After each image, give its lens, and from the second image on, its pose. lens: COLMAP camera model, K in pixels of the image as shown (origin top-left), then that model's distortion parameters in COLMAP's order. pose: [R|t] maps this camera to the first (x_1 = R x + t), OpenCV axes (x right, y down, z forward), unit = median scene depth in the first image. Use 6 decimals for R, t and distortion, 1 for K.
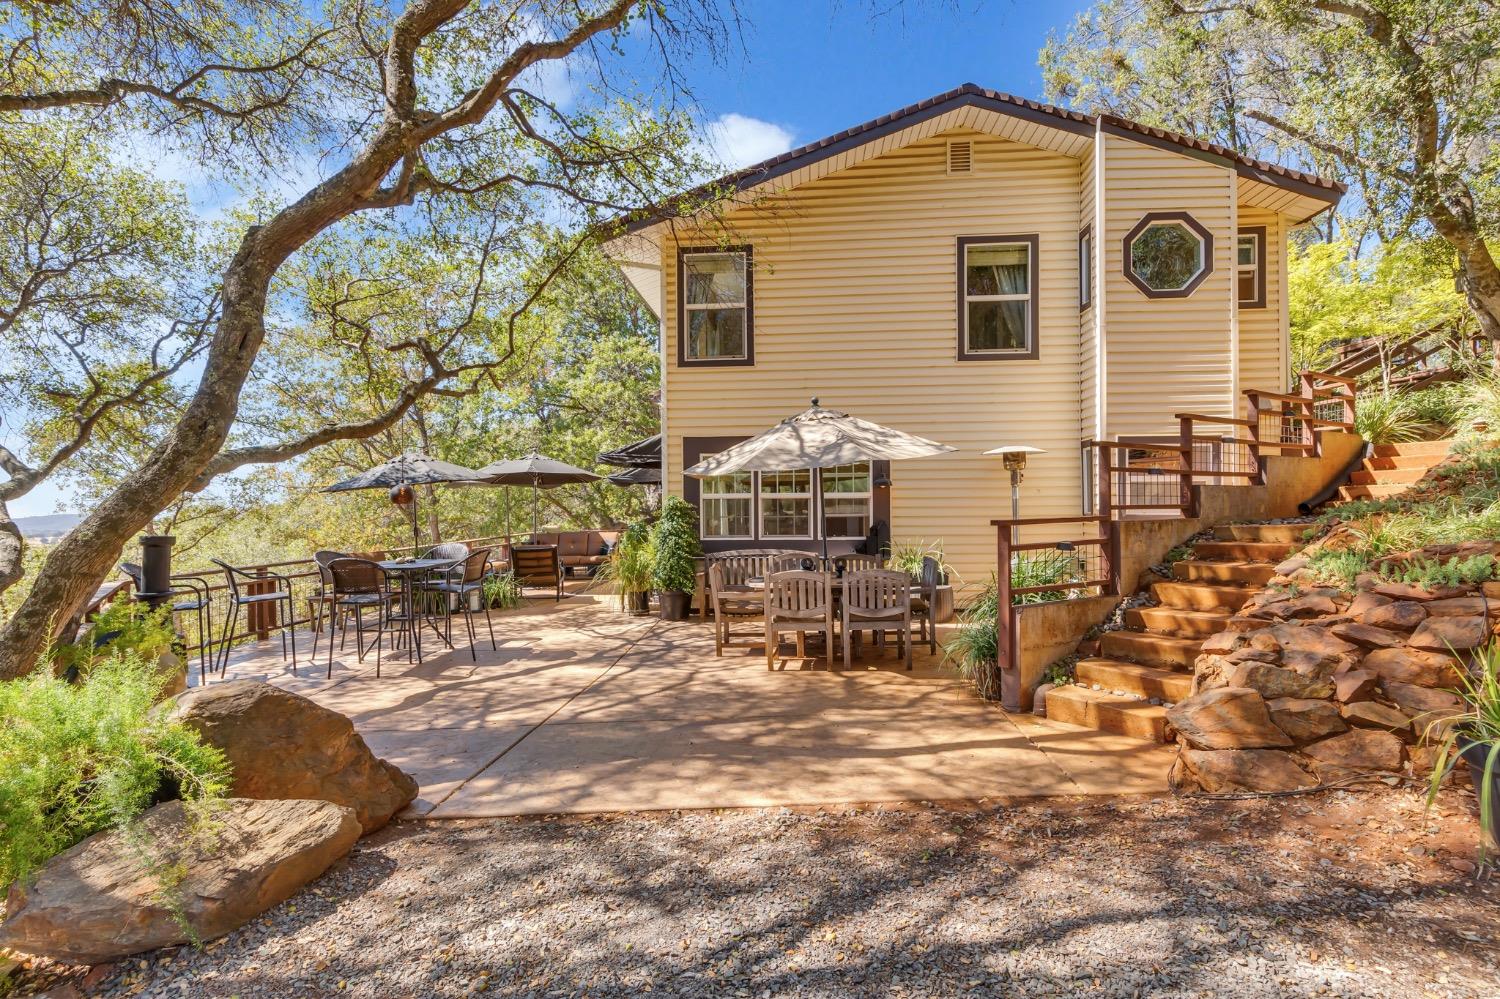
lens RADIAL K [[680.3, 0, 737.6], [0, 680.3, 506.6], [0, 0, 1]] dist [0.001913, 0.000742]
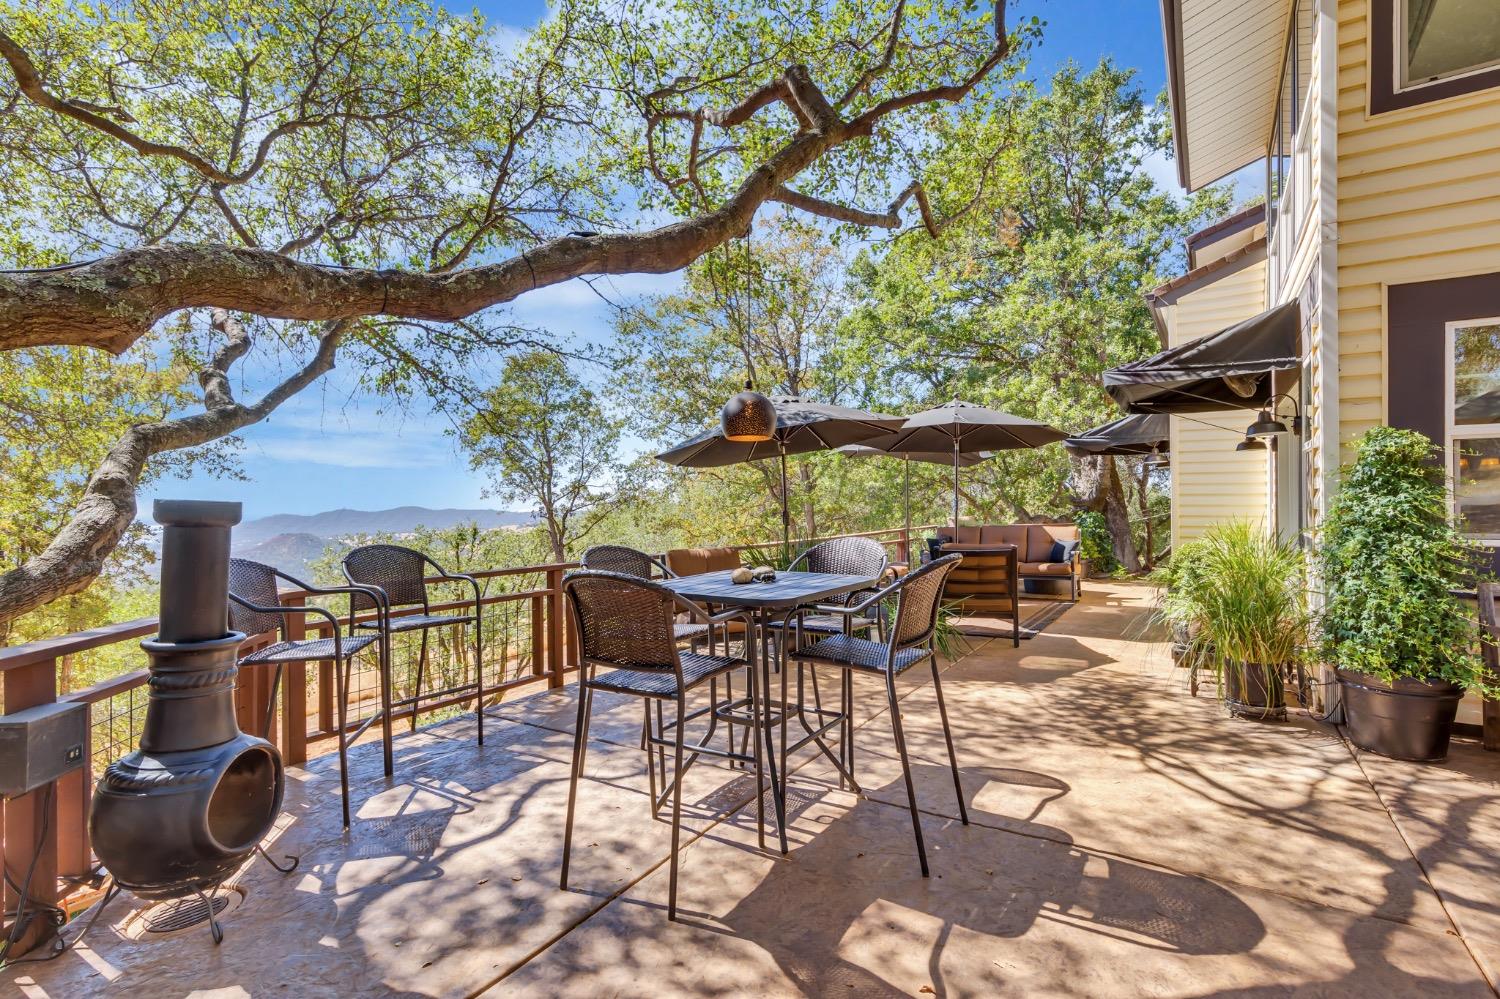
lens RADIAL K [[680.3, 0, 748.1], [0, 680.3, 512.2], [0, 0, 1]] dist [0.001913, 0.000742]
pose [[0.874377, 0.007653, -0.485188, -0.138169], [-0.001881, 0.999922, 0.012383, 0.016896], [0.485244, -0.009915, 0.874322, 0.302642]]
